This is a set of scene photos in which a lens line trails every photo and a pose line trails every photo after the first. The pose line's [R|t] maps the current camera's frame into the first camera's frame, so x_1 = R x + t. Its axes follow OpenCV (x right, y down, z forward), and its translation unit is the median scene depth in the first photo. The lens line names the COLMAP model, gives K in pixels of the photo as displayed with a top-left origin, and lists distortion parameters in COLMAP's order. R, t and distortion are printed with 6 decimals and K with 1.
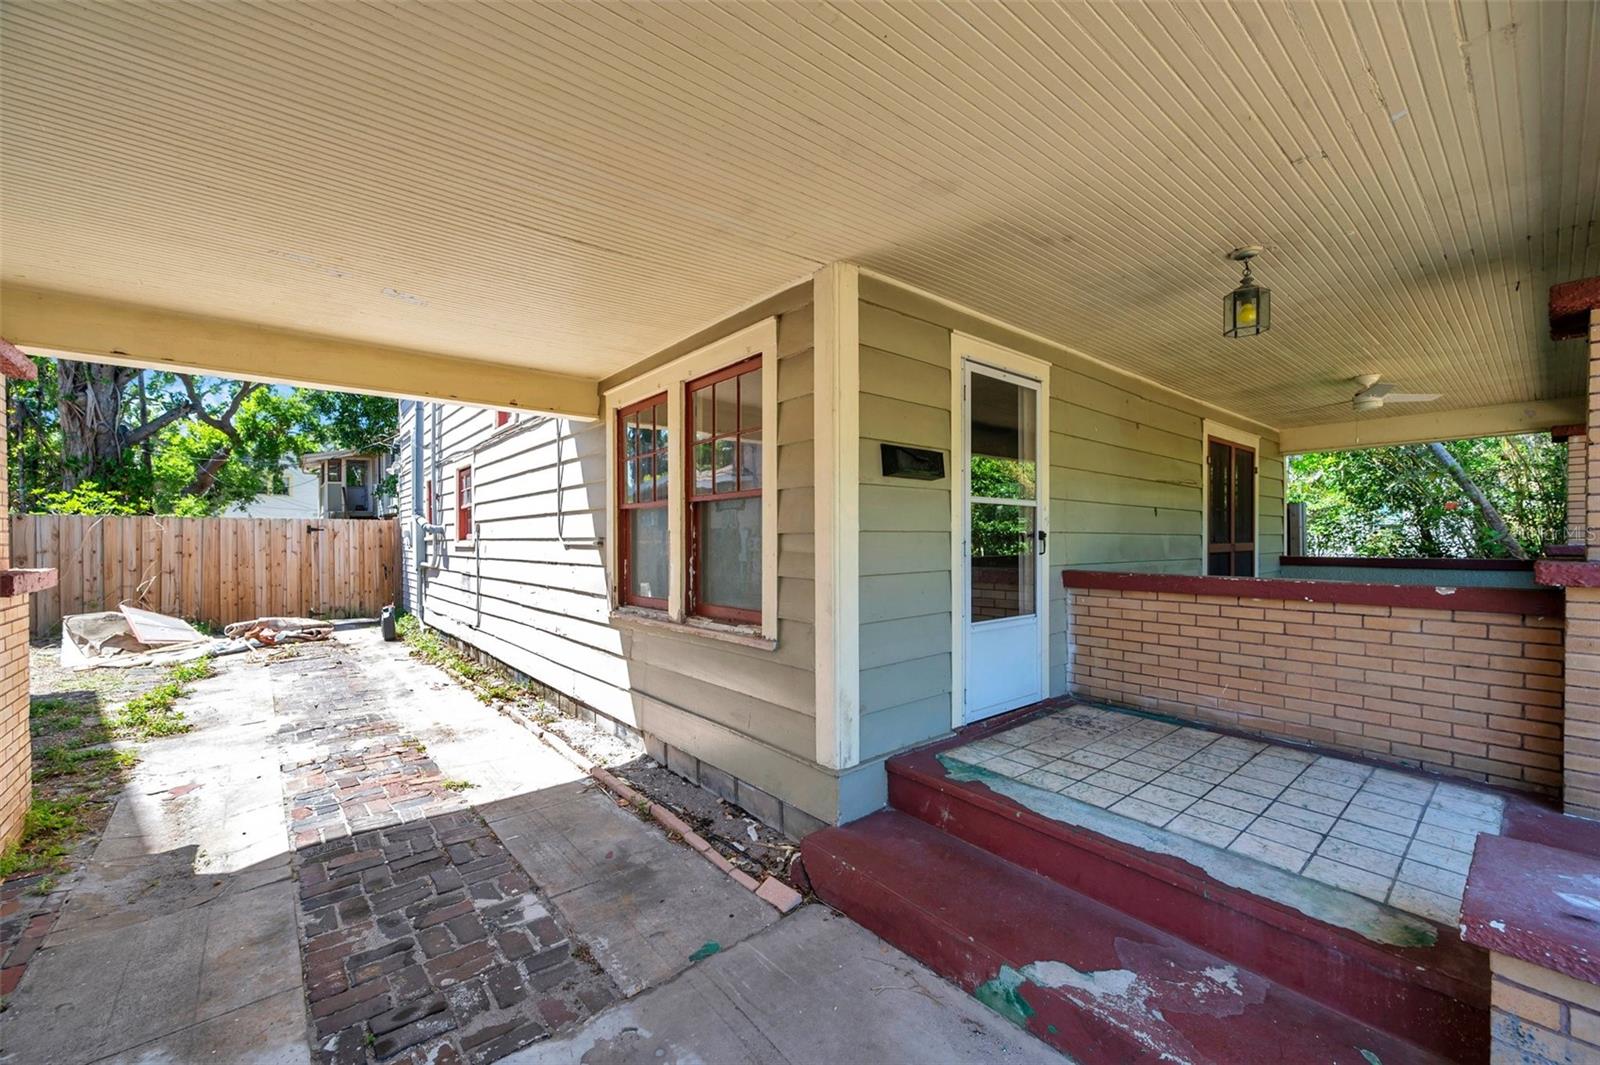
lens RADIAL K [[635.0, 0, 804.1], [0, 635.0, 538.2], [0, 0, 1]] dist [-0.003096, -0.000270]
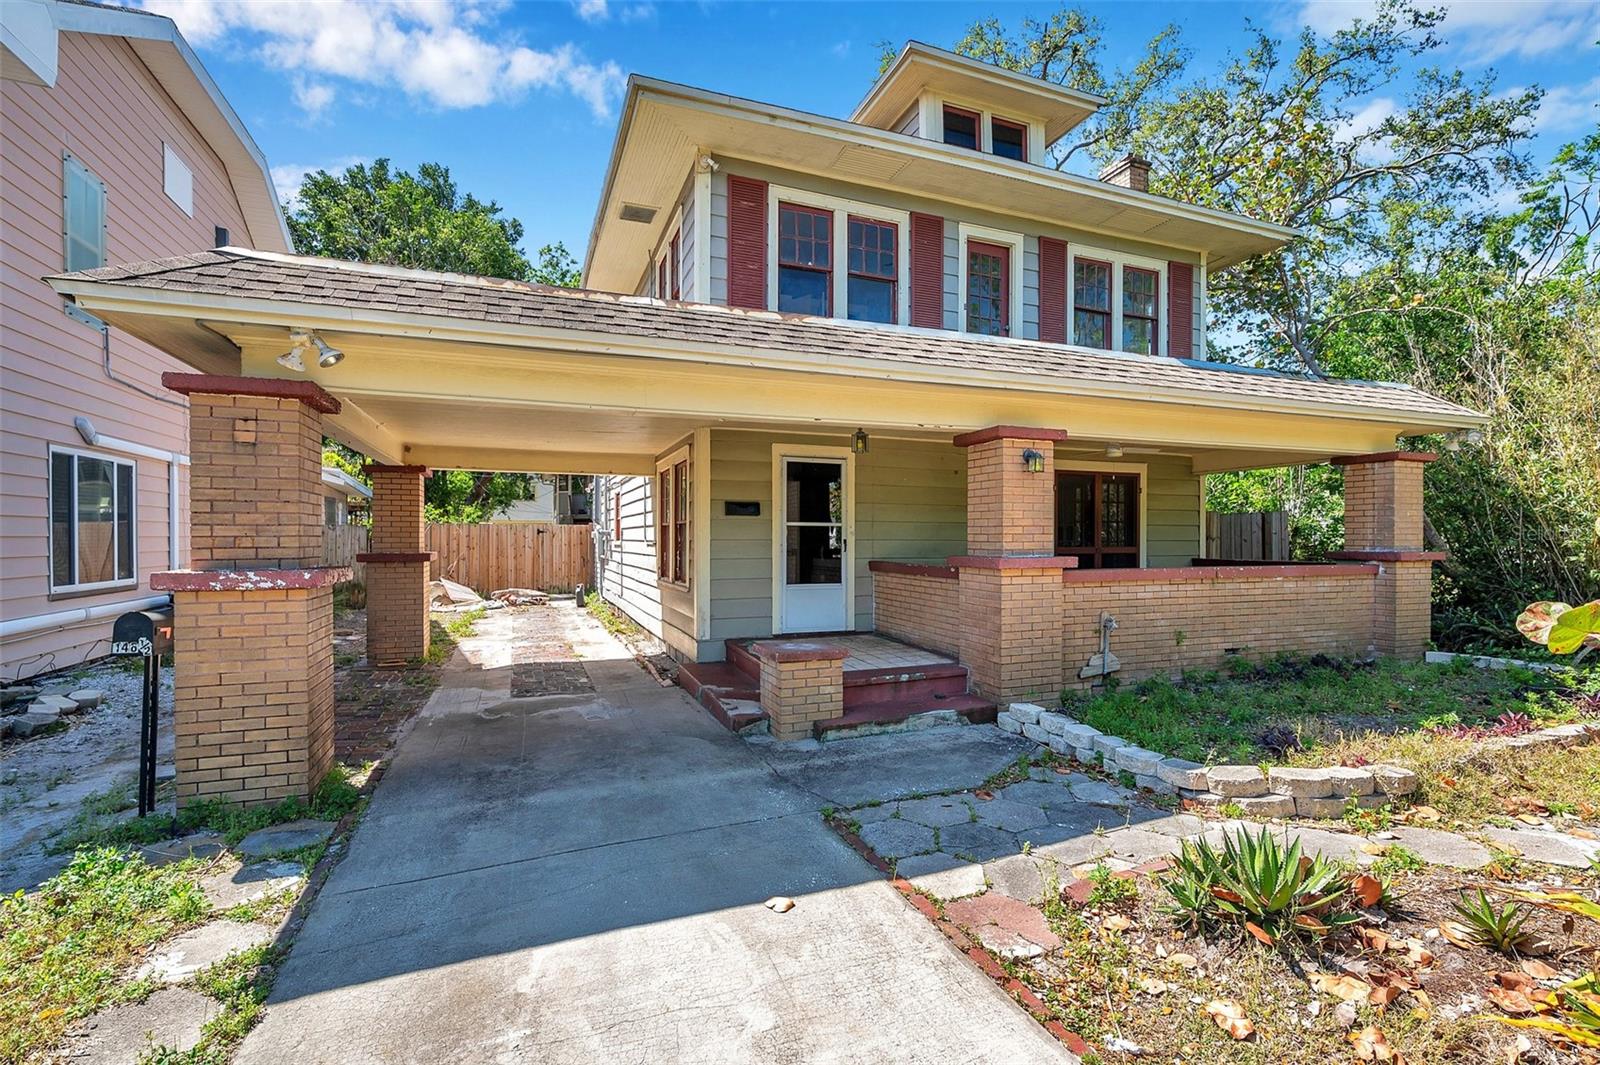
lens RADIAL K [[718.2, 0, 800.2], [0, 718.2, 535.5], [0, 0, 1]] dist [-0.000574, -0.000010]
pose [[0.944376, 0.005695, -0.328818, 0.476699], [-0.006733, 0.999975, -0.002017, -0.008877], [0.328798, 0.004119, 0.944391, -0.522632]]
